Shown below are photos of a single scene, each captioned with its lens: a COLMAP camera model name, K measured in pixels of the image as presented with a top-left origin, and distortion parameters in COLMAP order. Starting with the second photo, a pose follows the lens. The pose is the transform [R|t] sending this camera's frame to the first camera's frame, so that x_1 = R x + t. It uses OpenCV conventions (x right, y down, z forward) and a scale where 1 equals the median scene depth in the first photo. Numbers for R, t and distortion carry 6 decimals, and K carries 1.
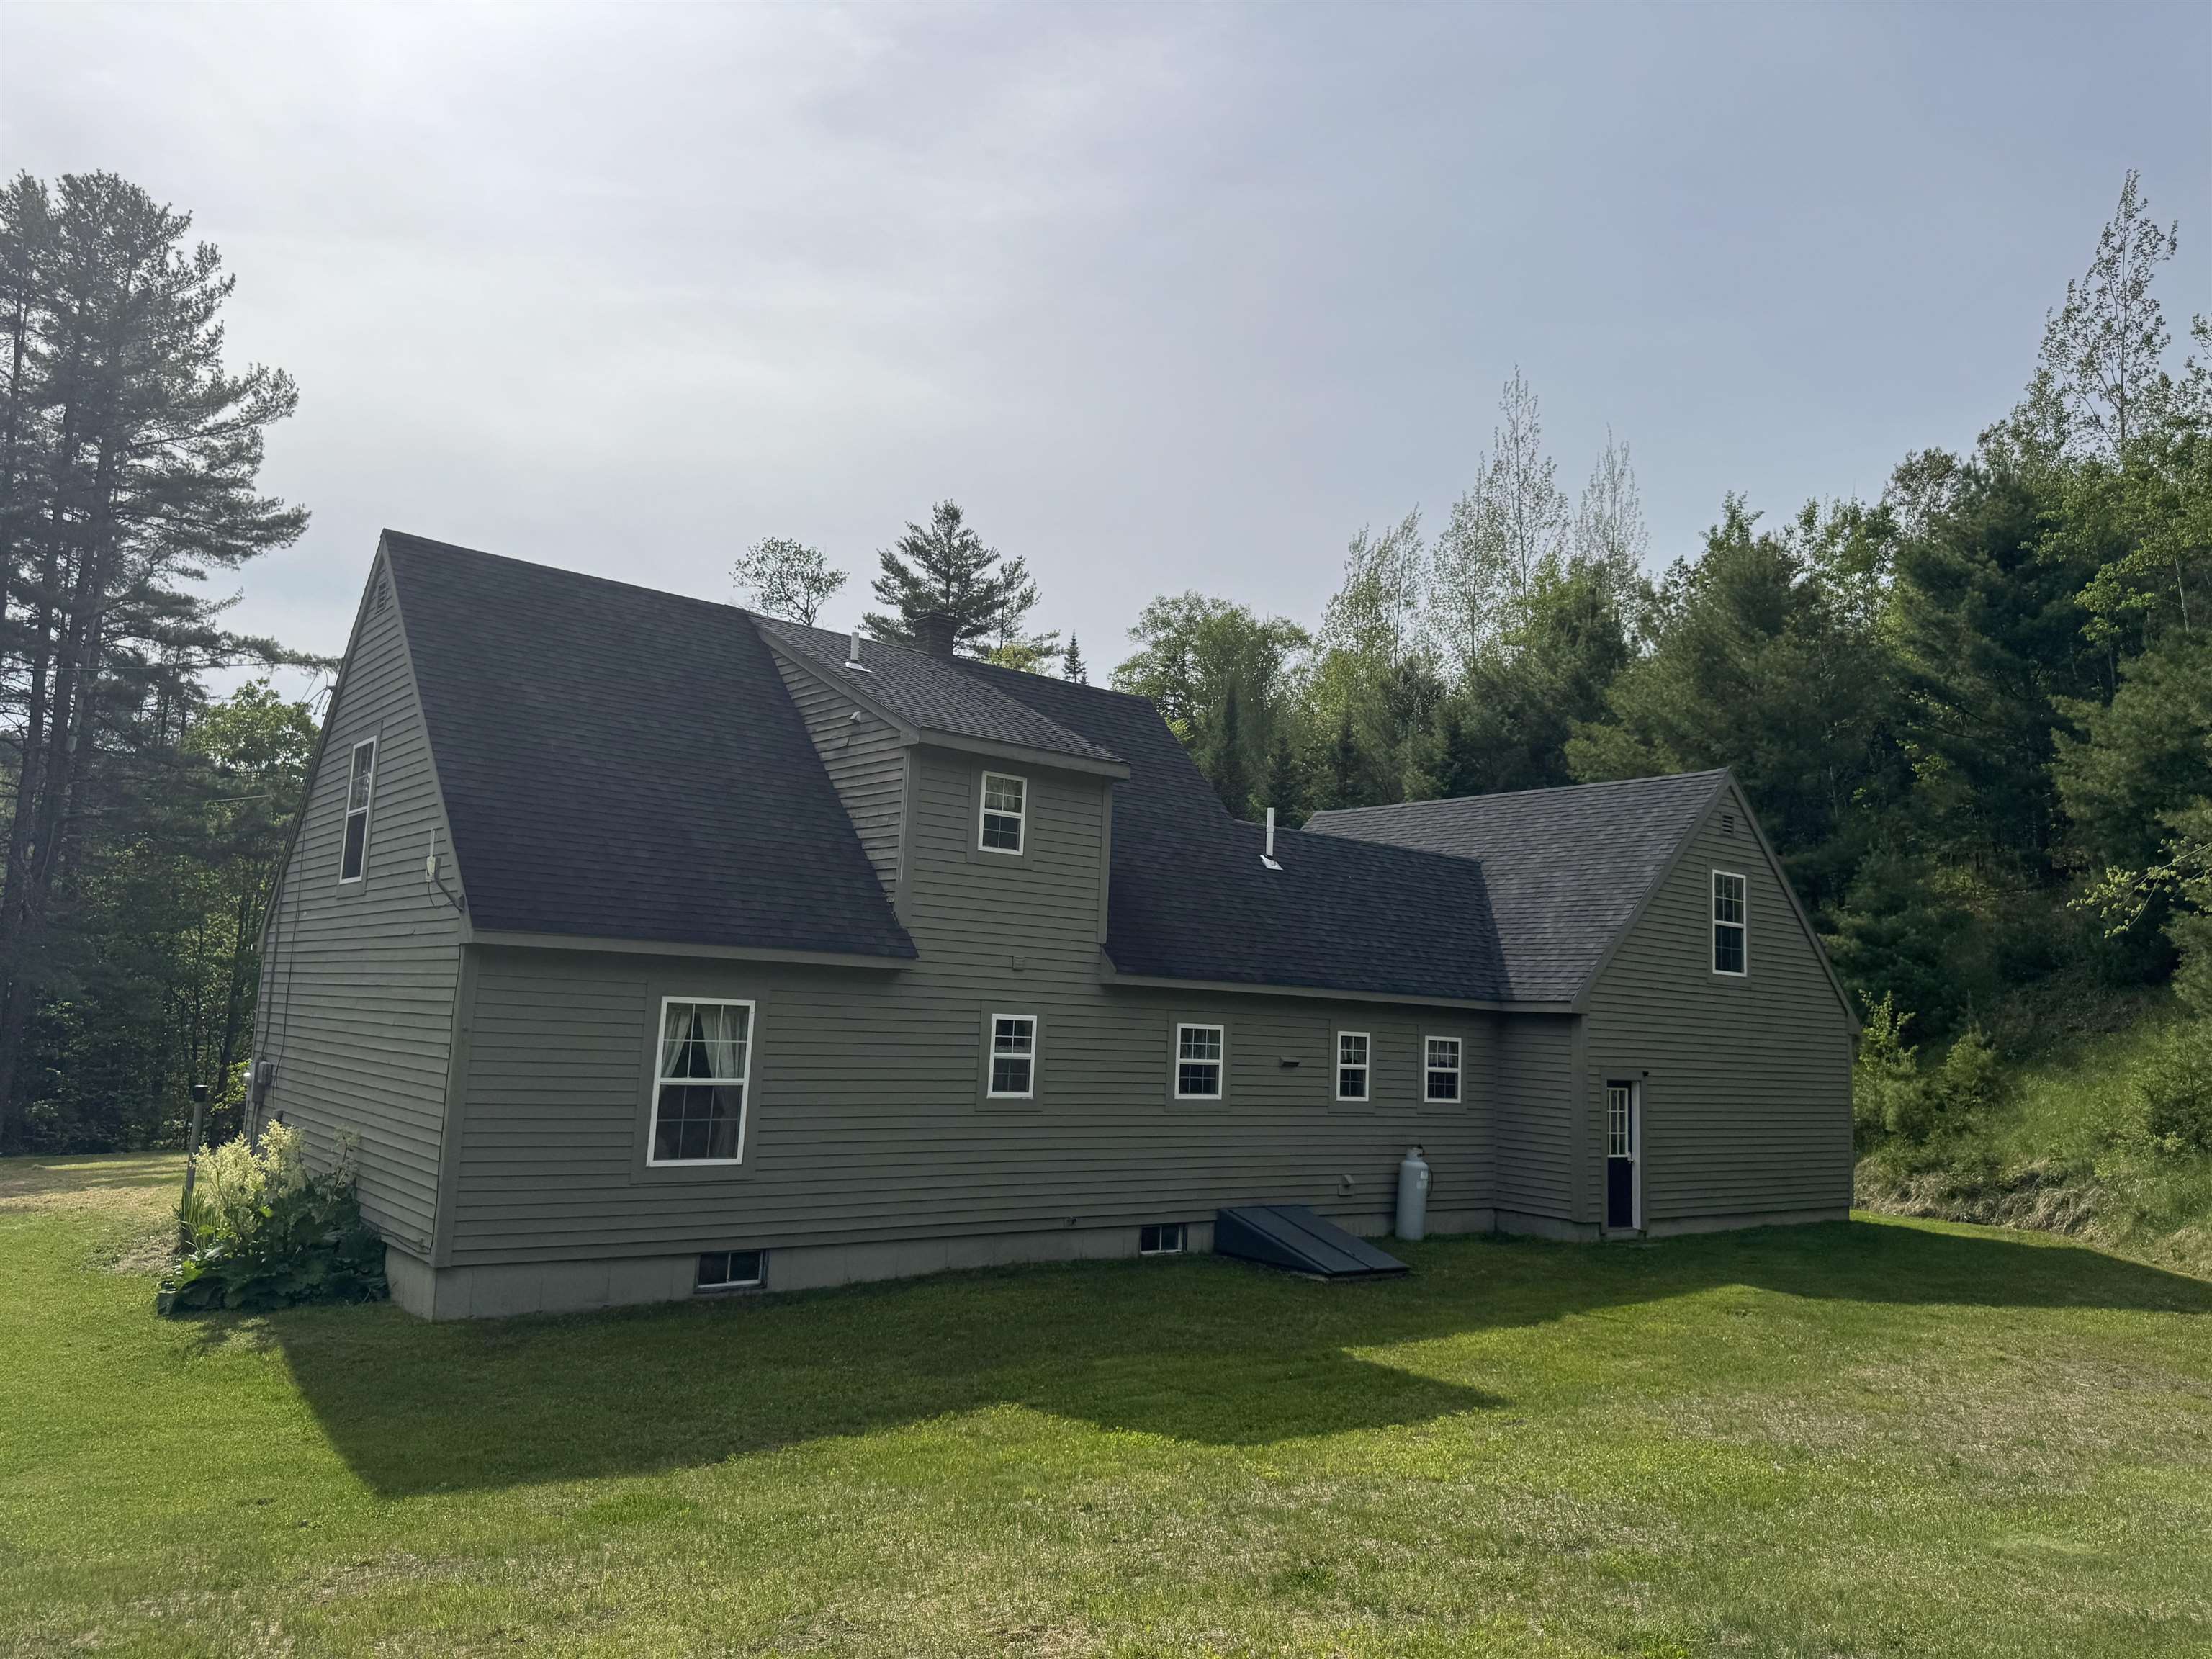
lens RADIAL K [[1537.9, 0, 1061.5], [0, 1537.9, 822.8], [0, 0, 1]] dist [0.168067, -0.244506]
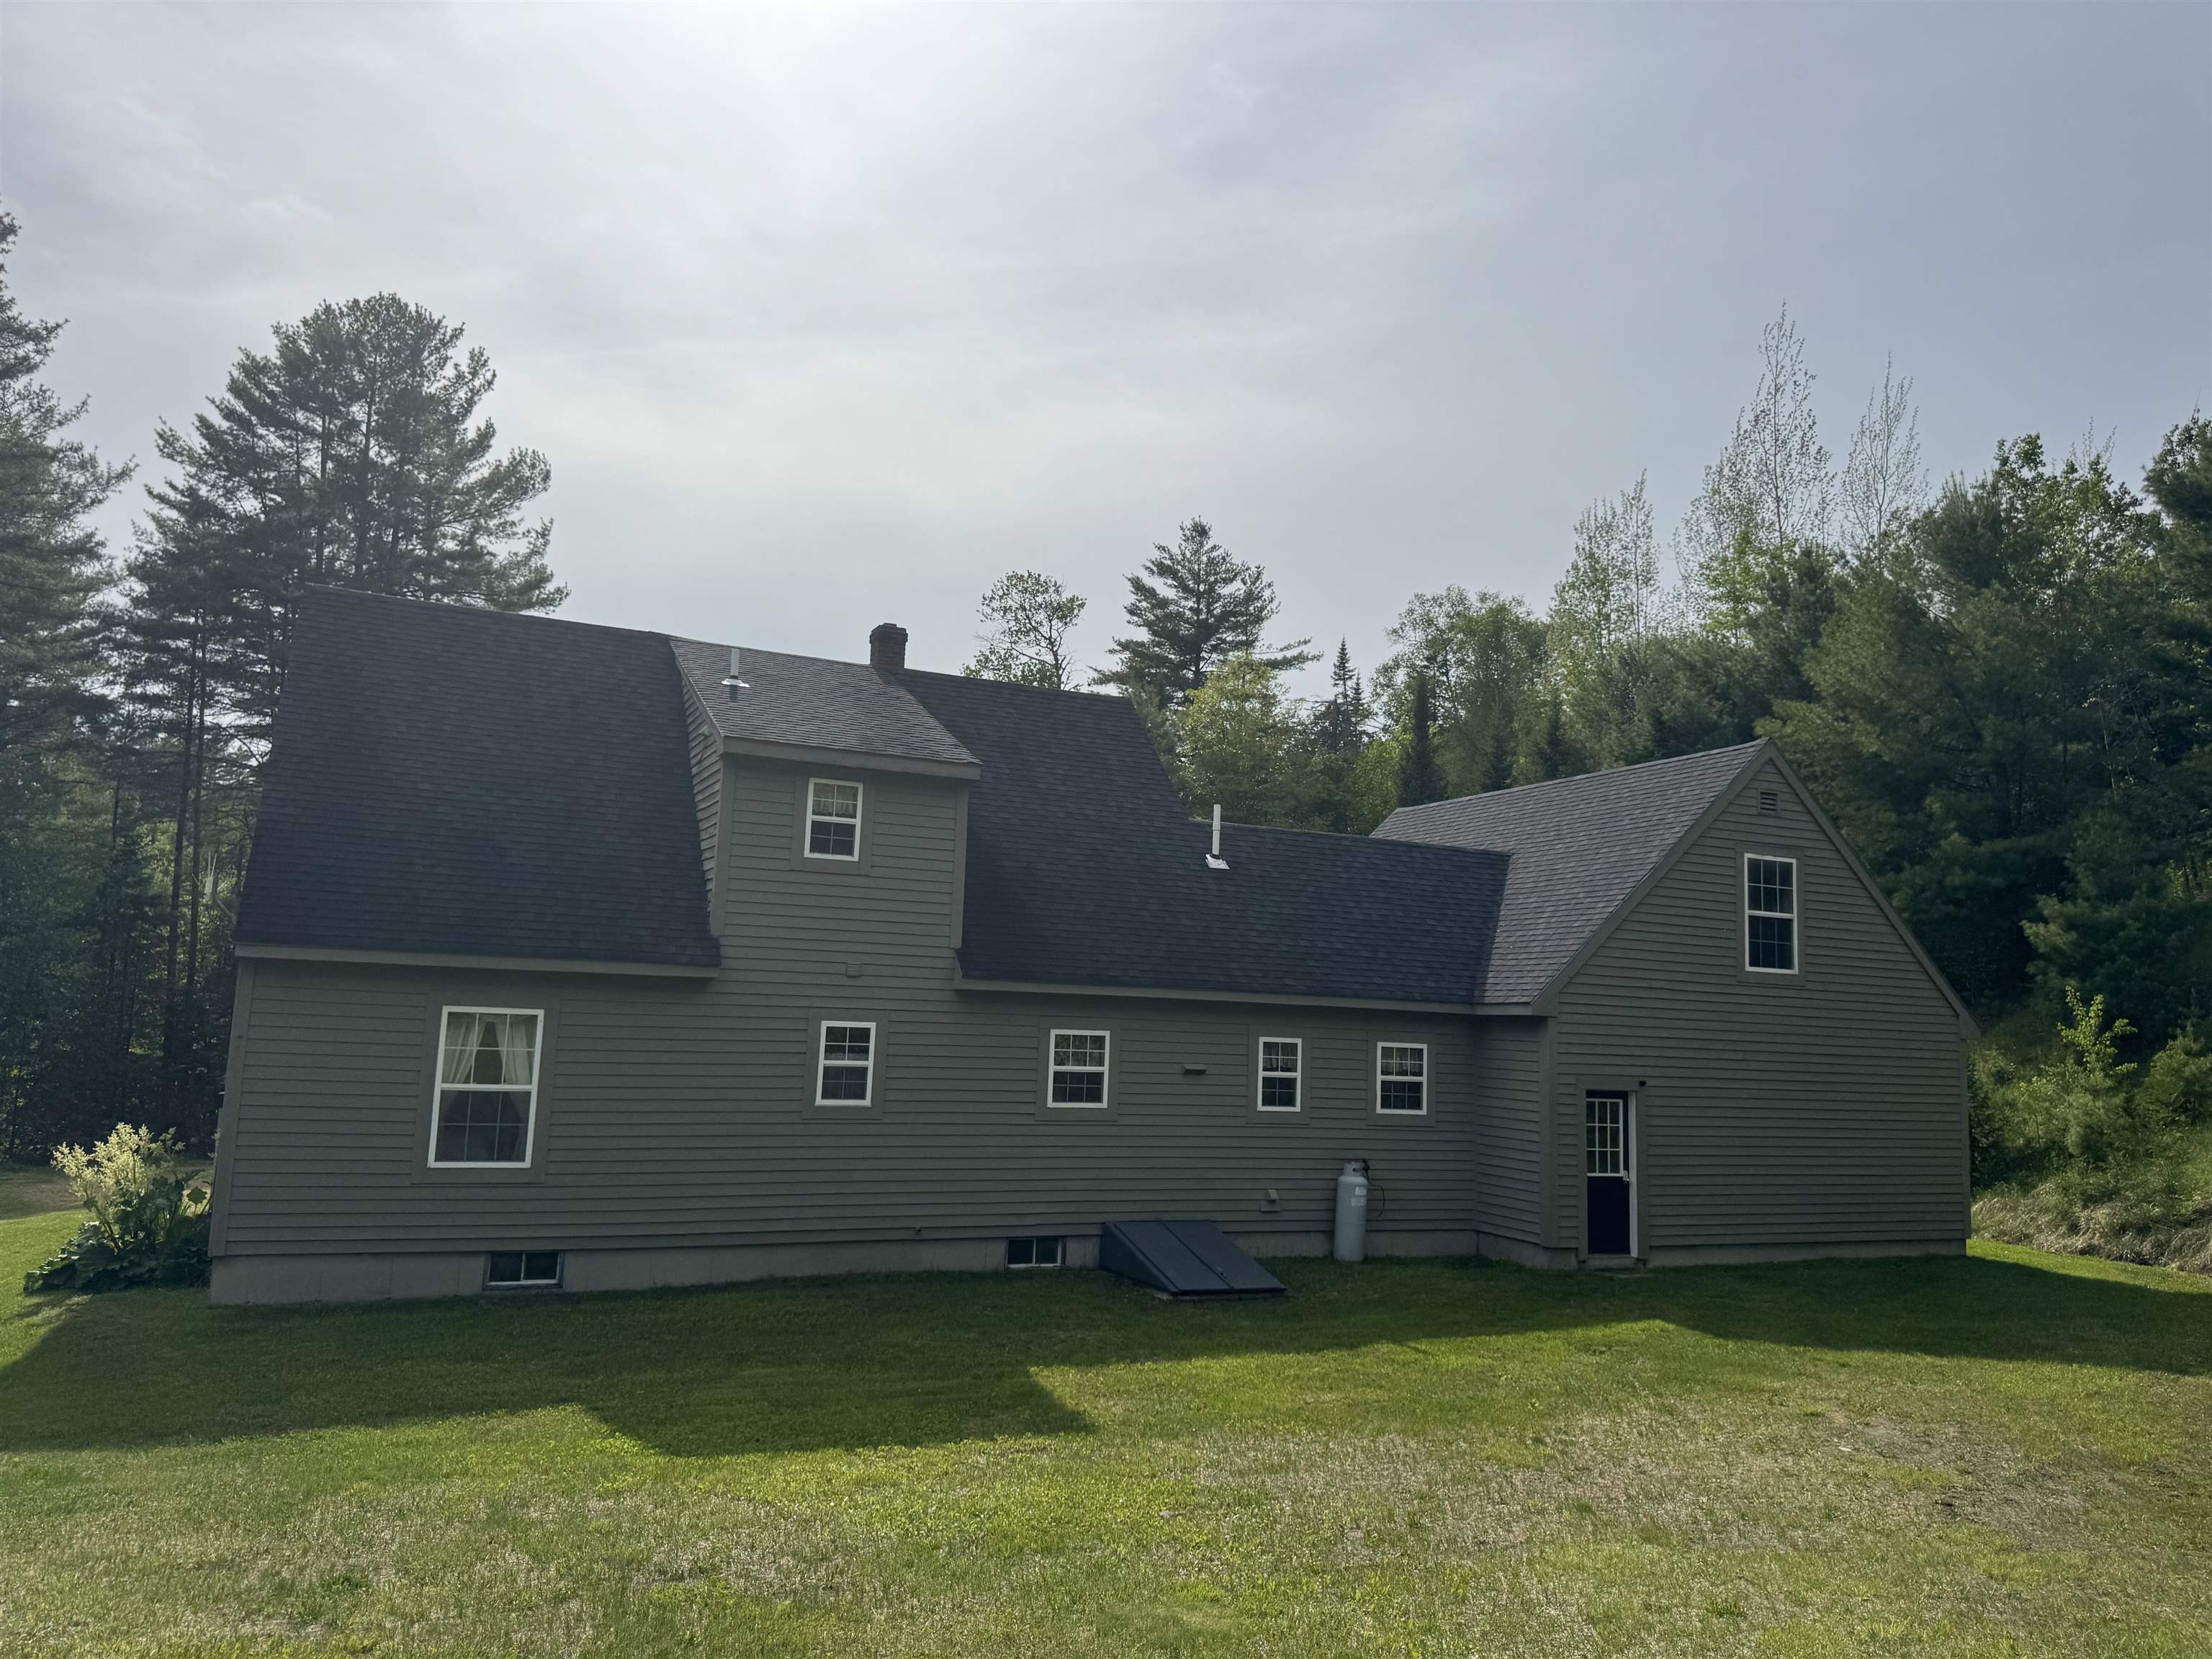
lens RADIAL K [[1523.0, 0, 1106.0], [0, 1523.0, 829.5], [0, 0, 1]] dist [0.135165, -0.181949]
pose [[0.967474, -0.039159, -0.249921, 0.310300], [0.036607, 0.999219, -0.014854, 0.017558], [0.250307, 0.005223, 0.968152, 0.070770]]
